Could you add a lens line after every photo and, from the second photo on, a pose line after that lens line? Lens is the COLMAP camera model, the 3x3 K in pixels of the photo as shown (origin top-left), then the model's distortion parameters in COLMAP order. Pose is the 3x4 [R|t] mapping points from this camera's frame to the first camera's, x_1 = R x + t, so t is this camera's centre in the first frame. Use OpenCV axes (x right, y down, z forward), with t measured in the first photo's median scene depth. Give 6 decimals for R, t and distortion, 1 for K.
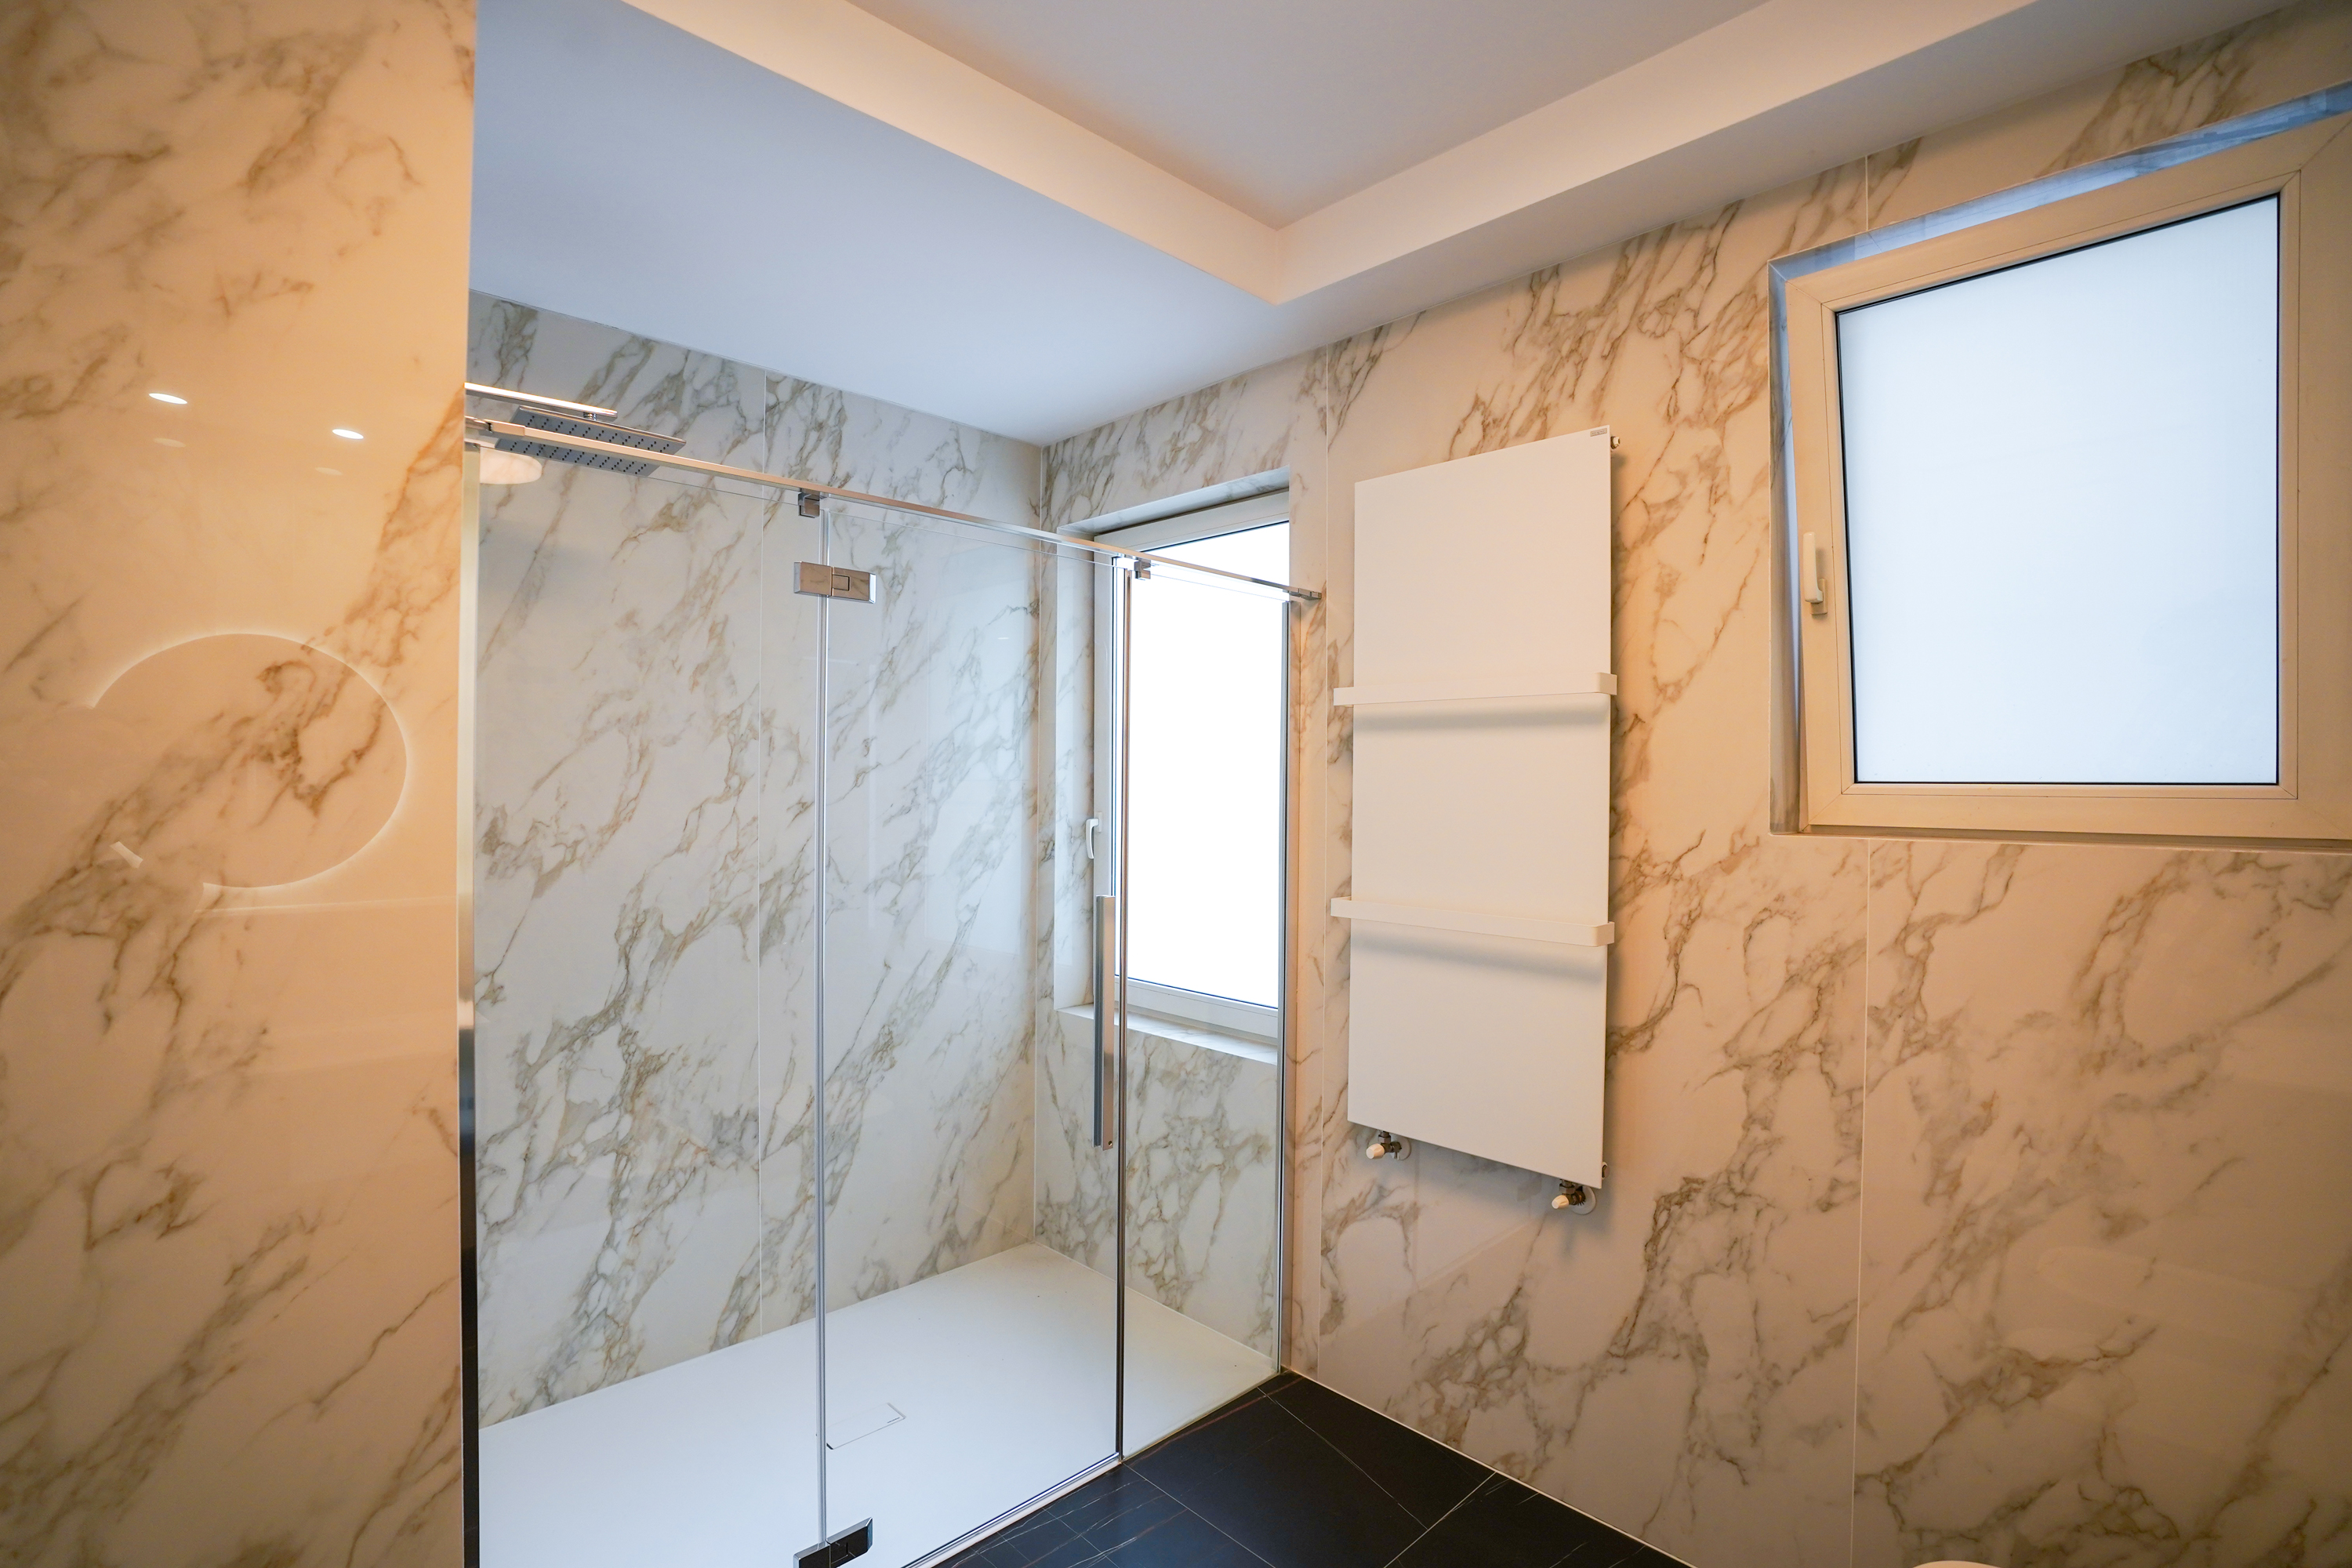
lens RADIAL K [[1087.5, 0, 1157.7], [0, 1087.5, 789.2], [0, 0, 1]] dist [-0.073163, 0.030810]
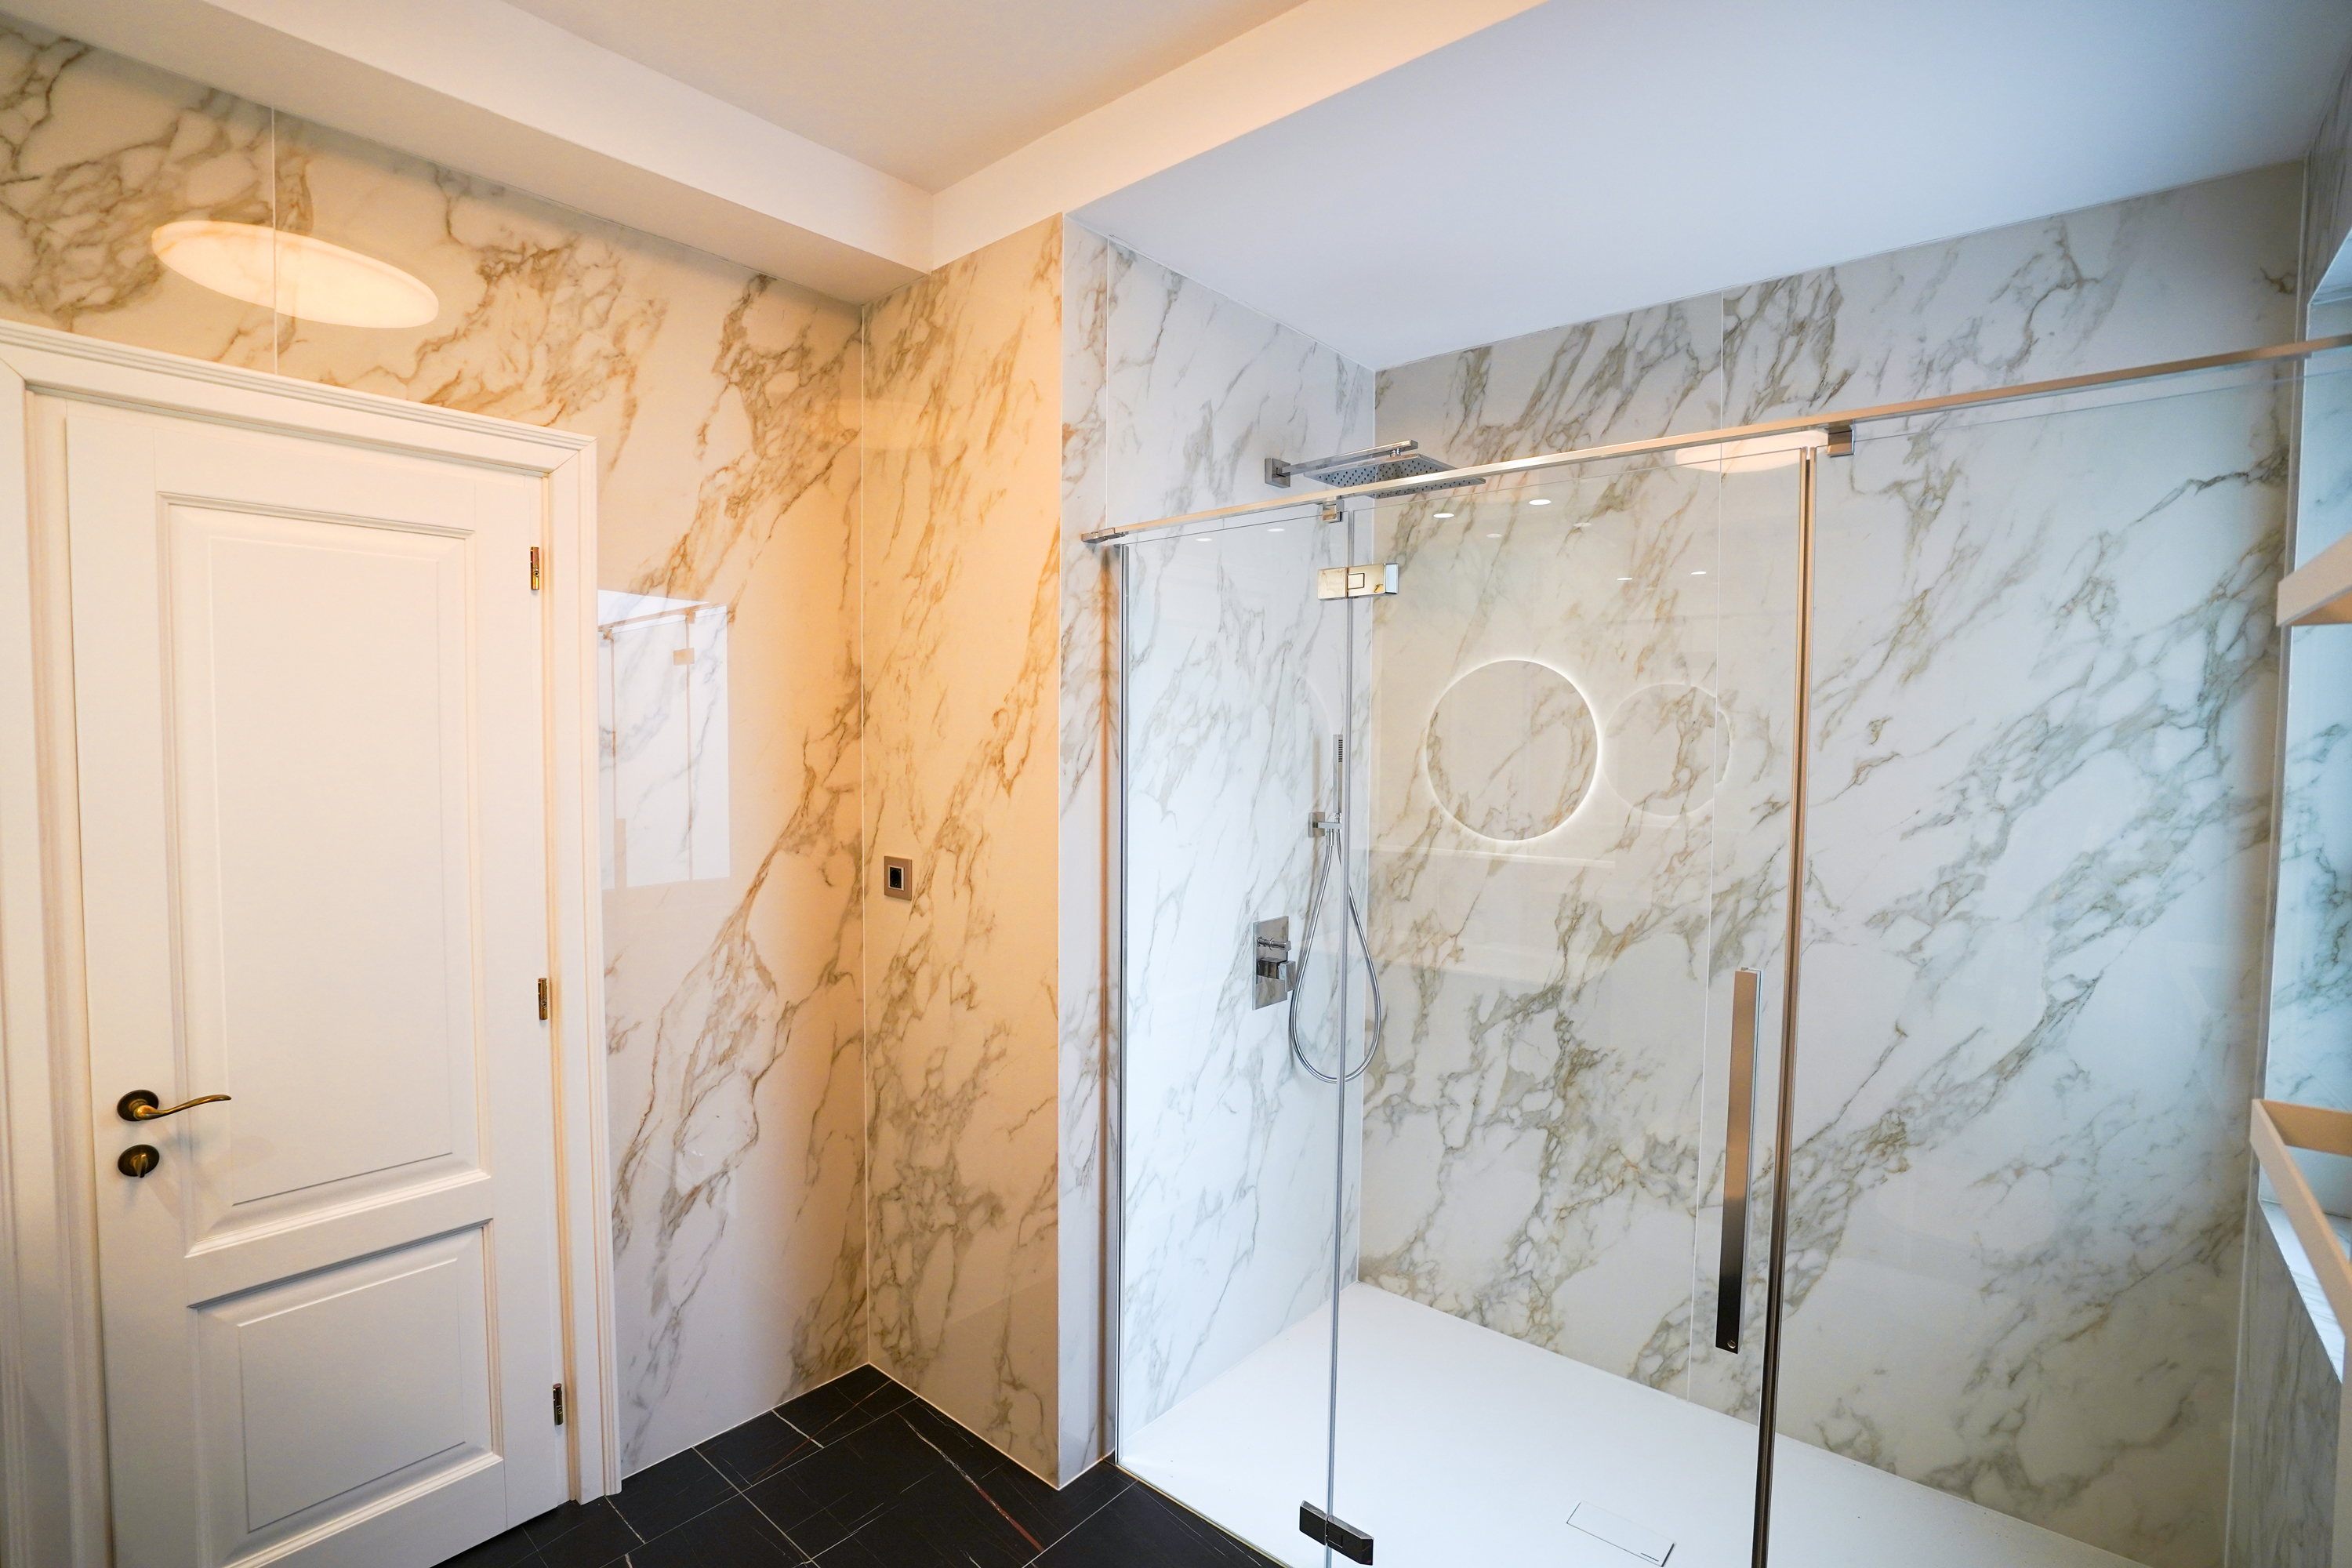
lens RADIAL K [[1087.5, 0, 1157.7], [0, 1087.5, 789.2], [0, 0, 1]] dist [-0.073163, 0.030810]
pose [[0.095451, 0.035414, -0.994804, 0.471992], [-0.007096, 0.999366, 0.034895, -0.024473], [0.995409, 0.003728, 0.095642, 0.507644]]
